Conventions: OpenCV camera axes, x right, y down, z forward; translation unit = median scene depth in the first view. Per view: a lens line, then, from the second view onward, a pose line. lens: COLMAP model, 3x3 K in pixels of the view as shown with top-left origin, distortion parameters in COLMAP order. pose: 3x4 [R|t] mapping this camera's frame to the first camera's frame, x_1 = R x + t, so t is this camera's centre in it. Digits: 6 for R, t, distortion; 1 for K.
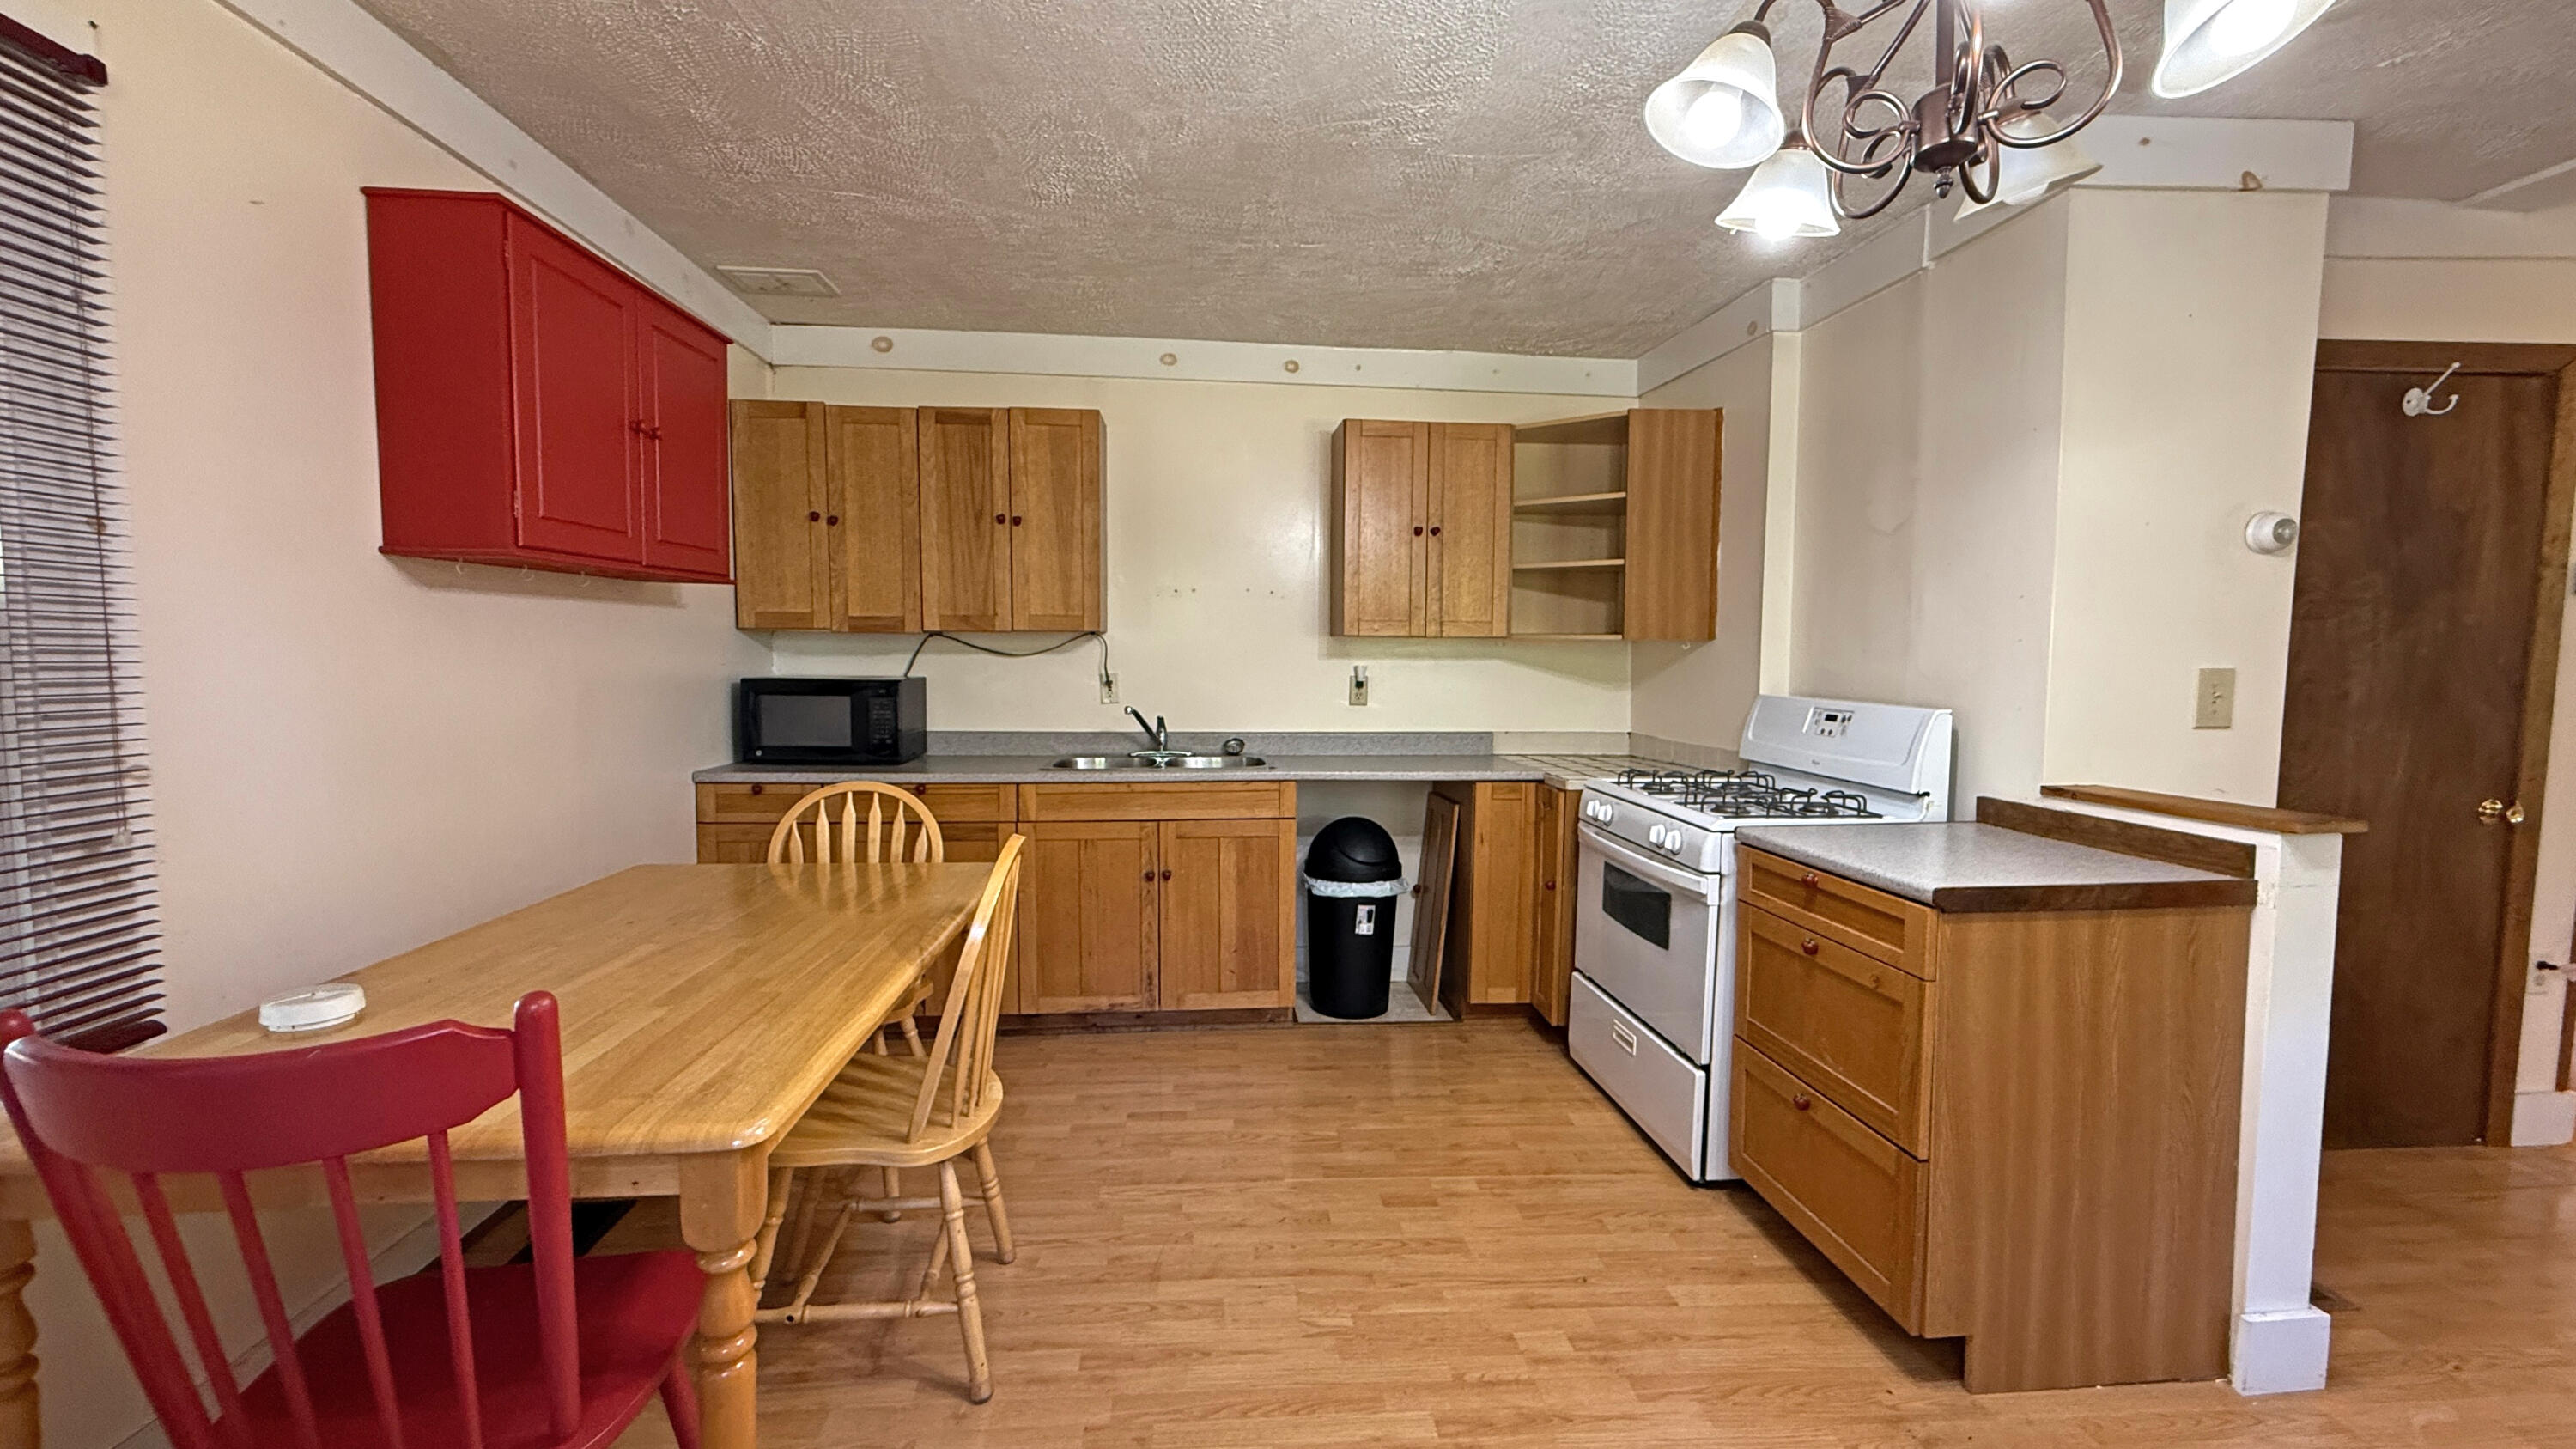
lens RADIAL K [[1027.4, 0, 1288.0], [0, 1027.4, 724.5], [0, 0, 1]] dist [-0.000743, 0.000200]
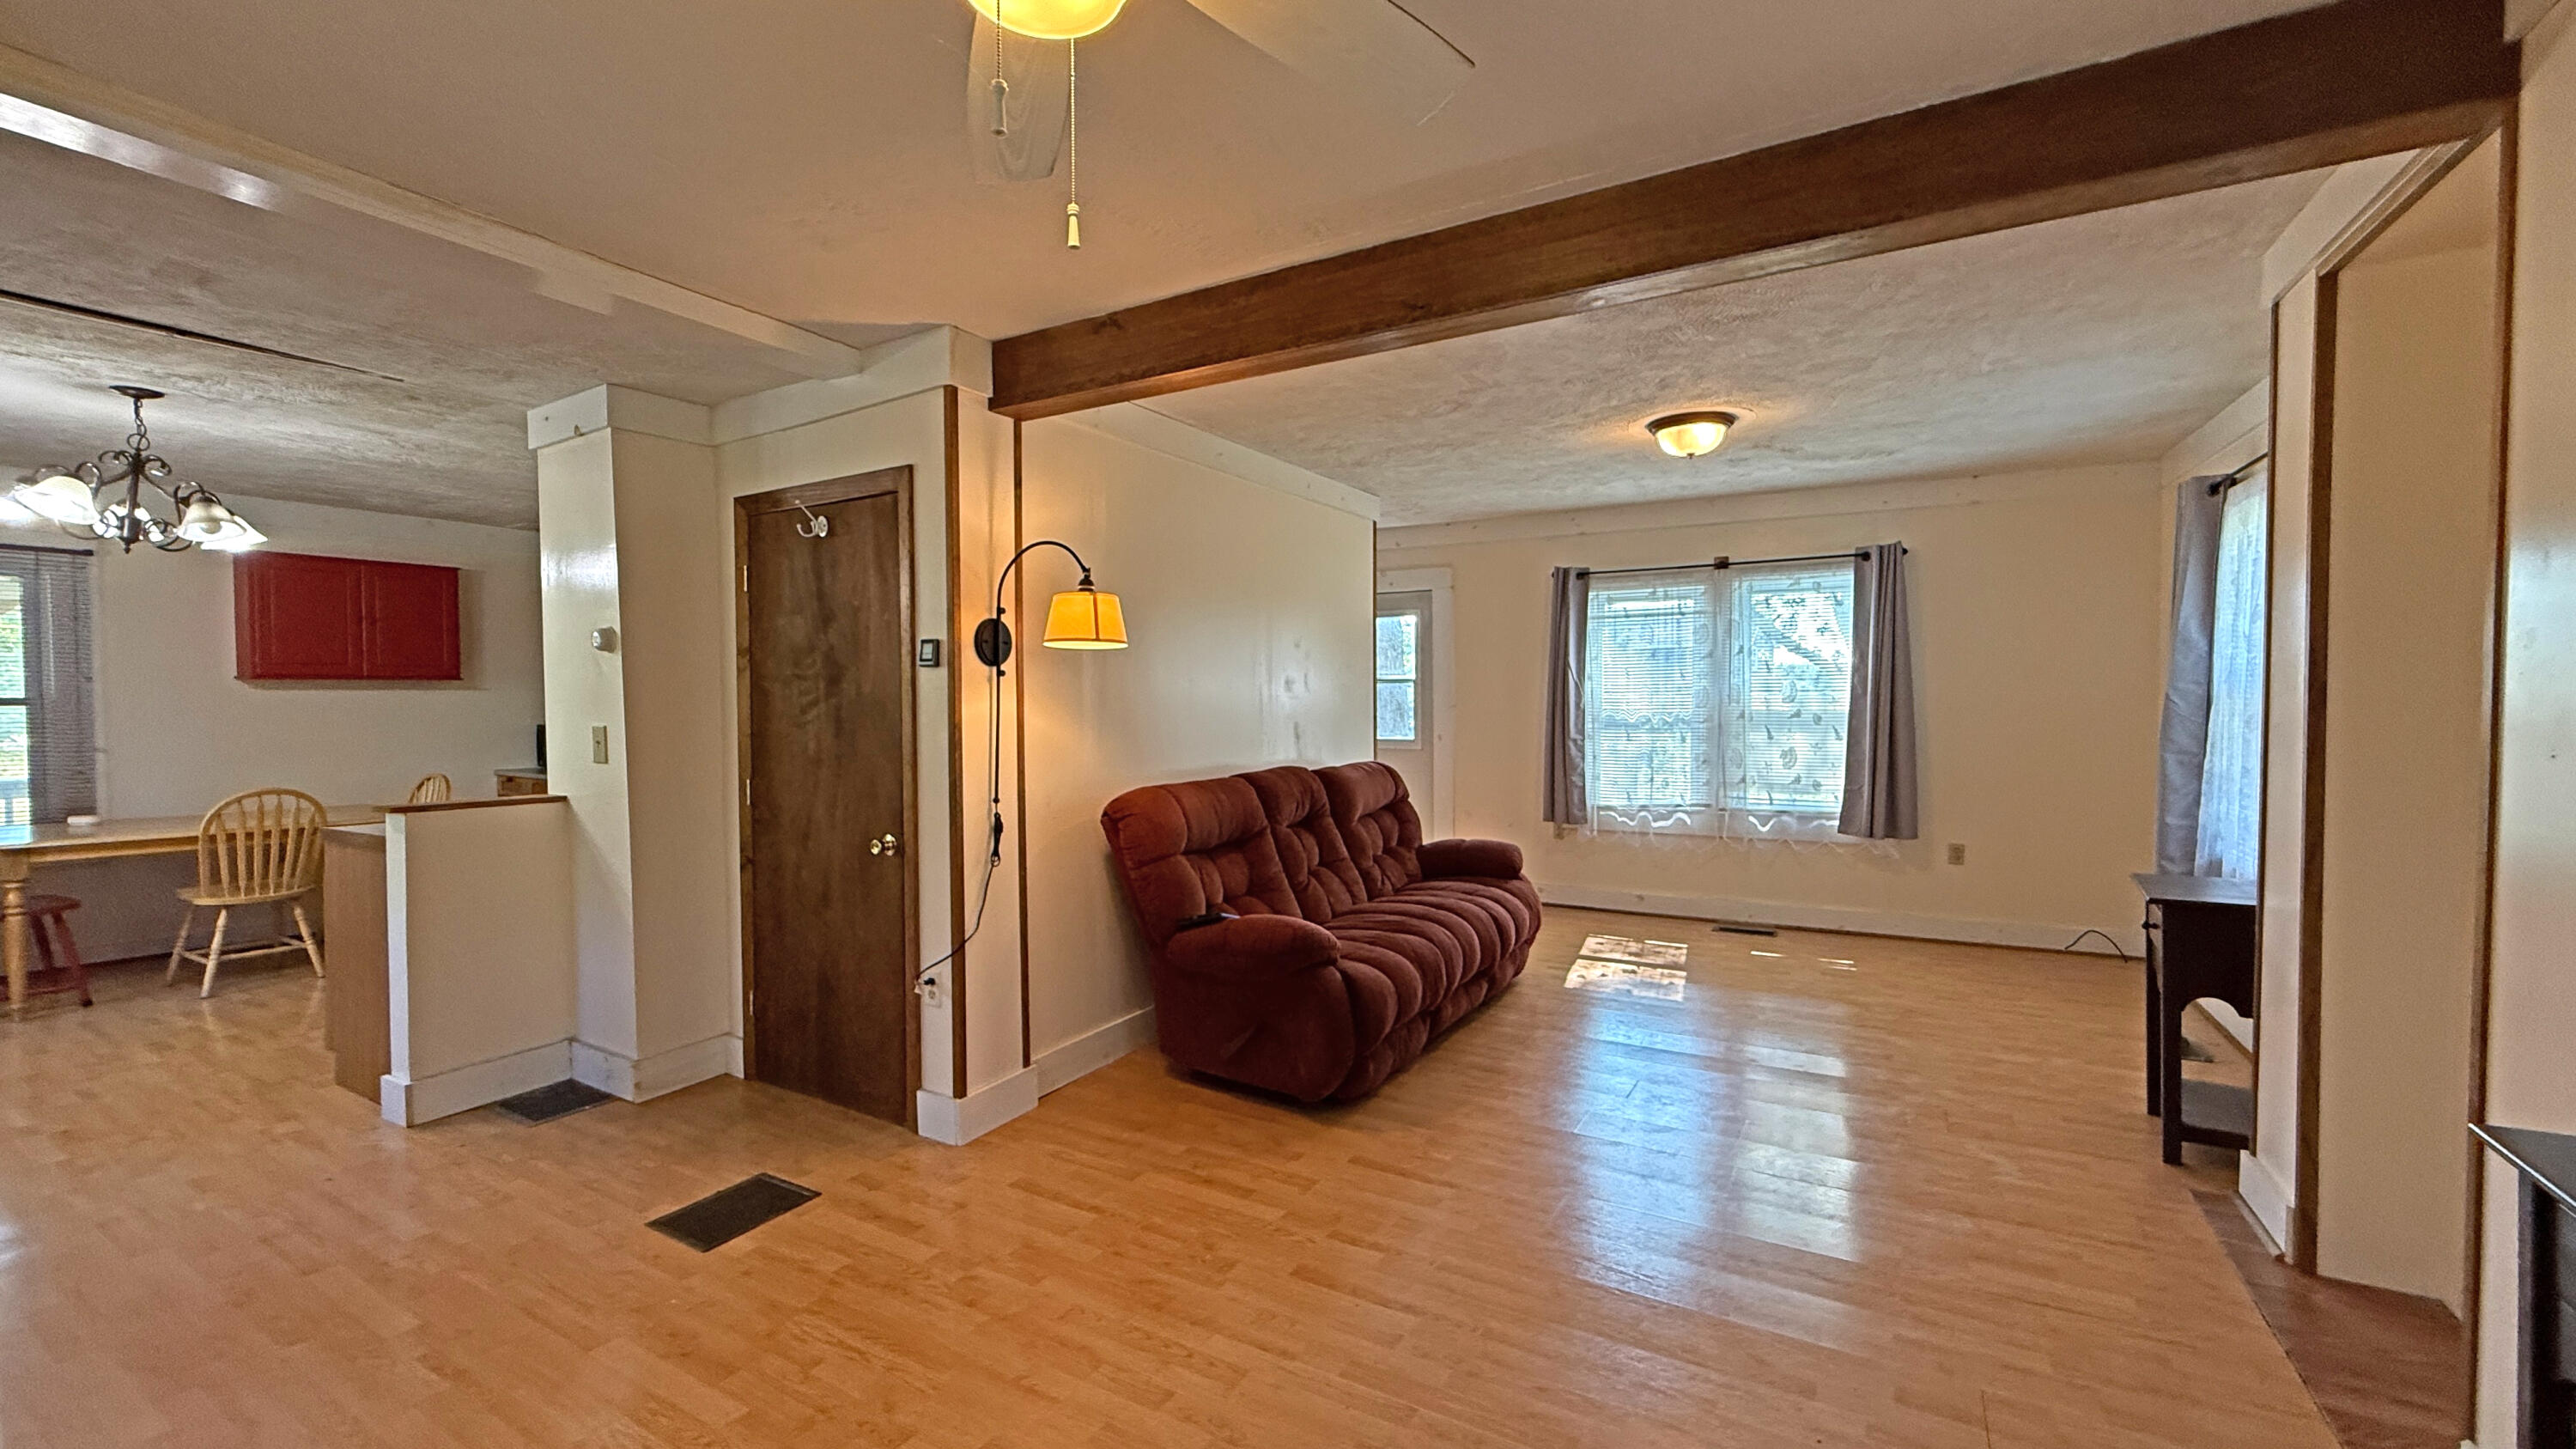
lens RADIAL K [[1027.4, 0, 1288.0], [0, 1027.4, 724.5], [0, 0, 1]] dist [-0.000743, 0.000200]
pose [[0.818183, 0.008028, -0.574901, 2.673544], [-0.034639, 0.998774, -0.035350, -0.037621], [0.573913, 0.048837, 0.817459, 0.315876]]
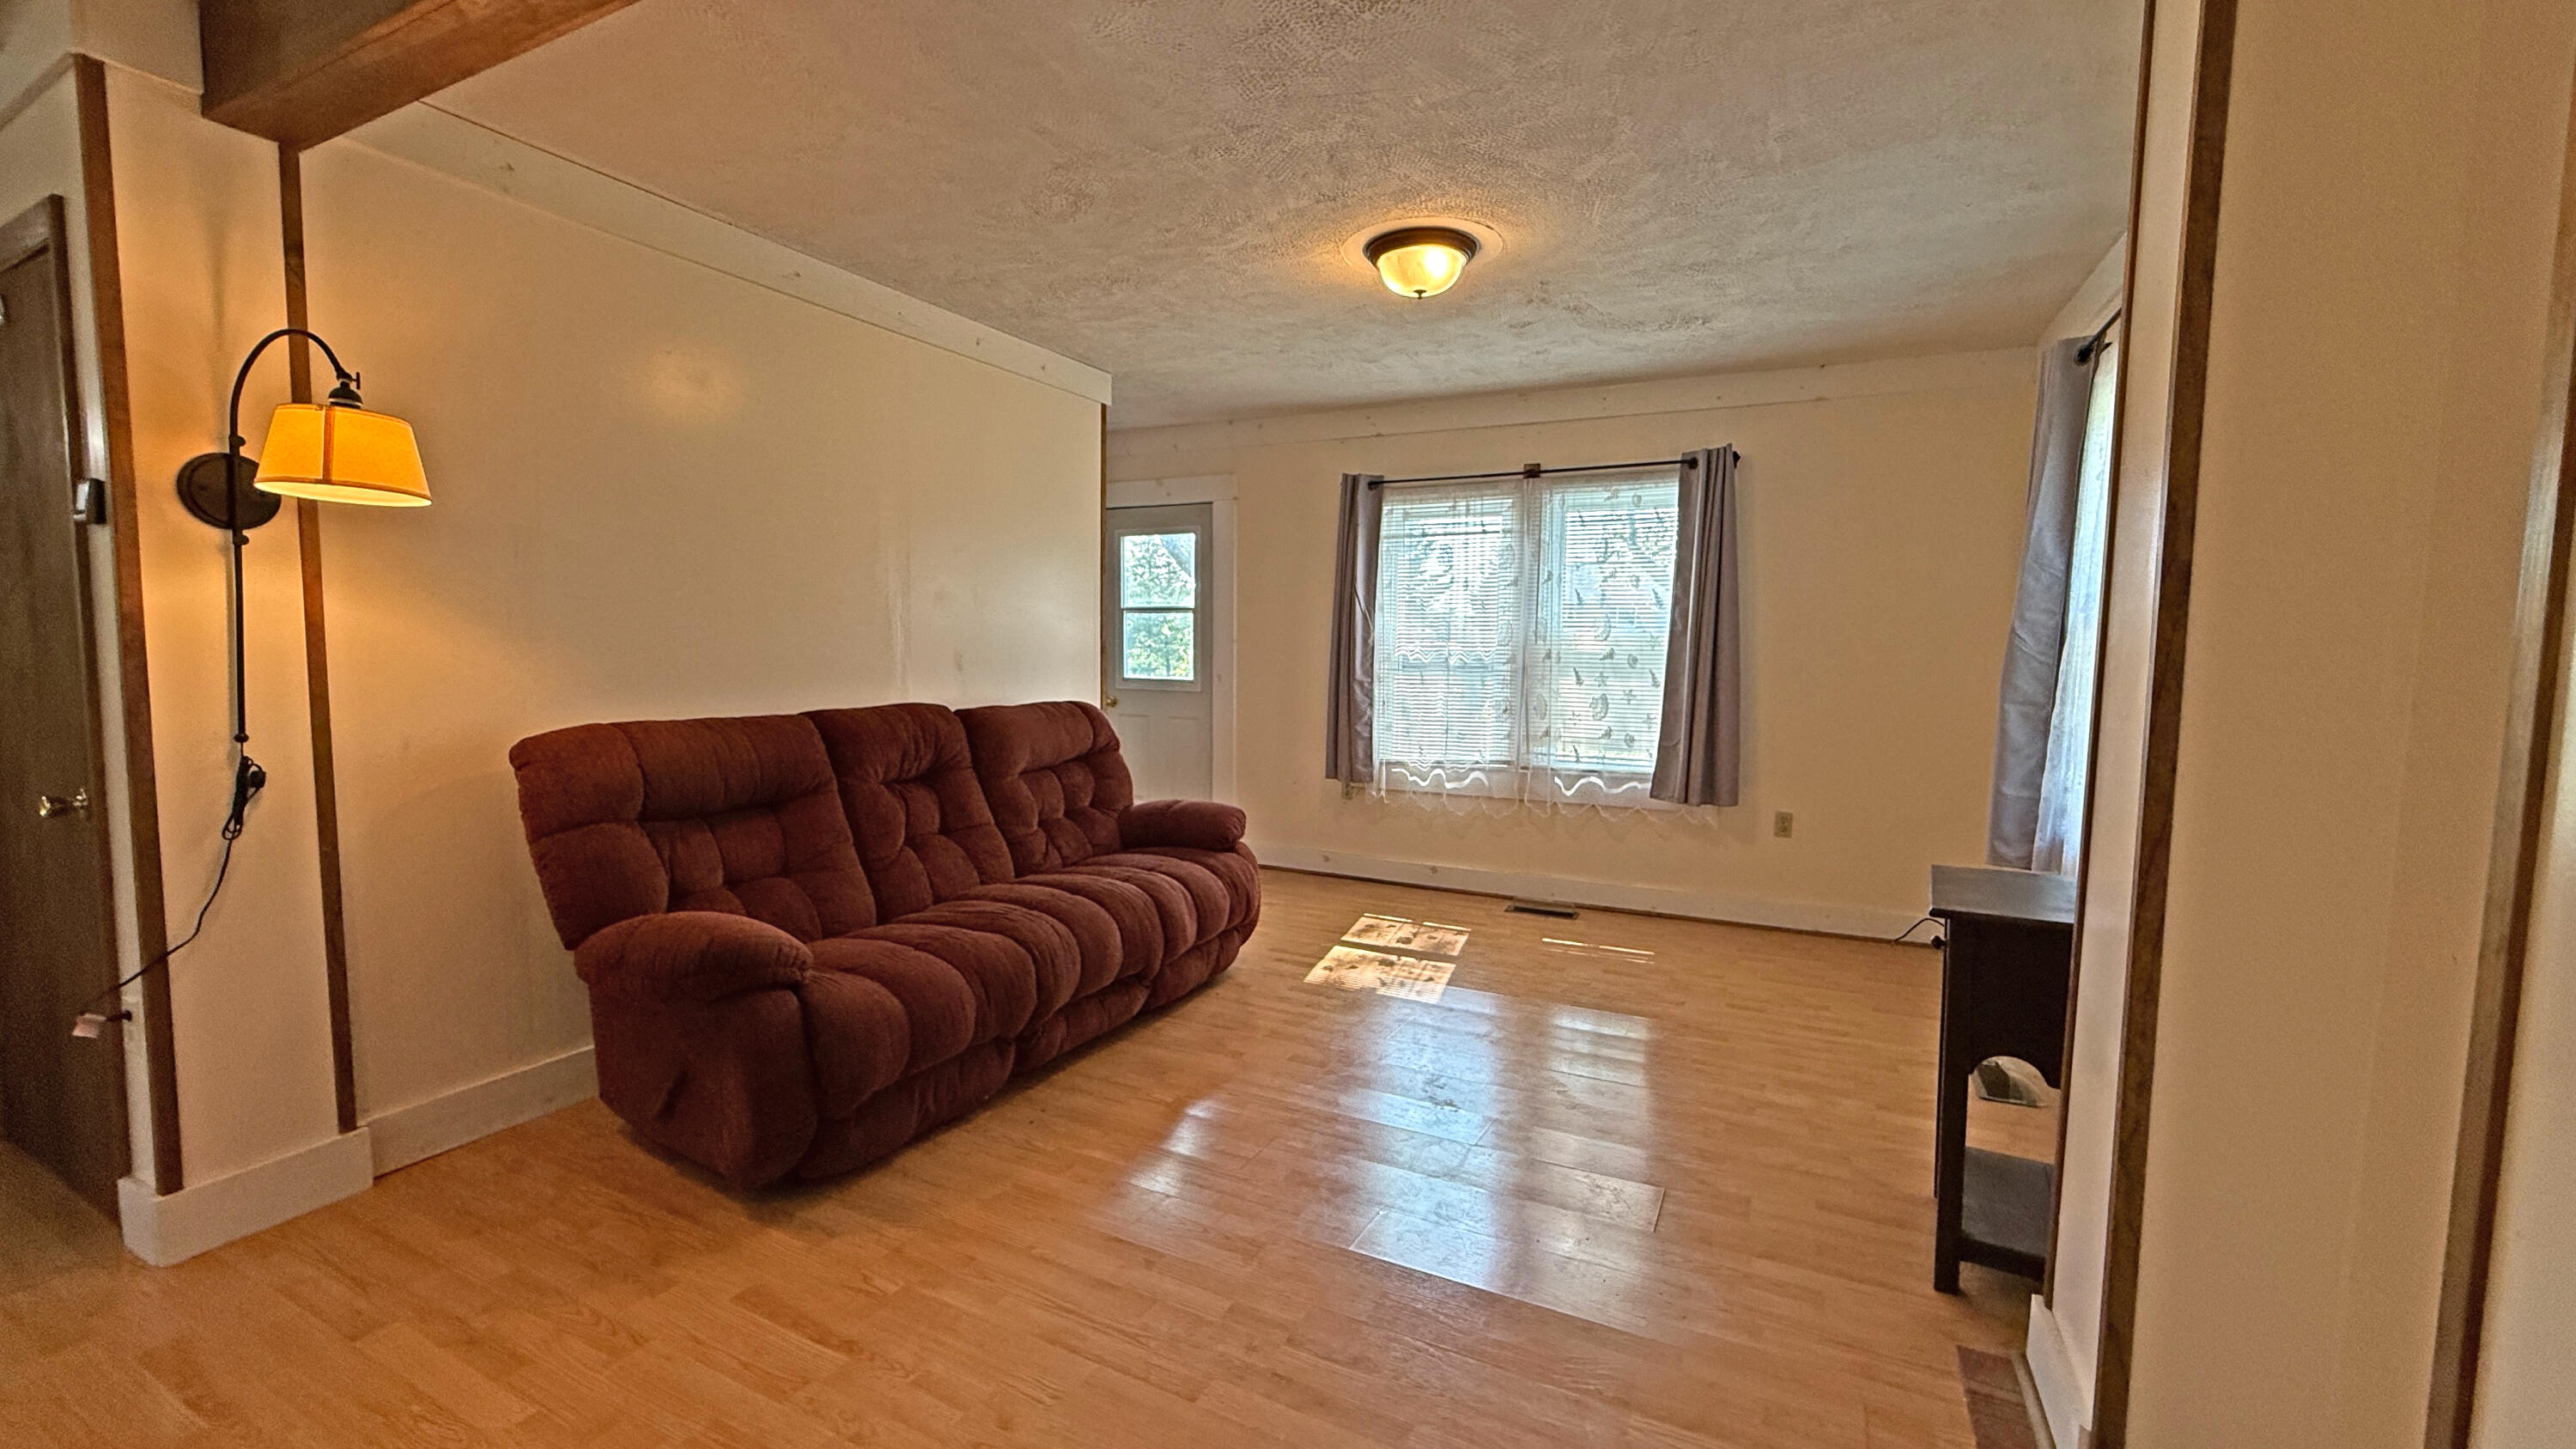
lens RADIAL K [[1027.4, 0, 1288.0], [0, 1027.4, 724.5], [0, 0, 1]] dist [-0.000743, 0.000200]
pose [[0.847167, 0.048862, -0.529075, 2.809846], [-0.051944, 0.998609, 0.009050, -0.037853], [0.528781, 0.019815, 0.848527, 0.974847]]
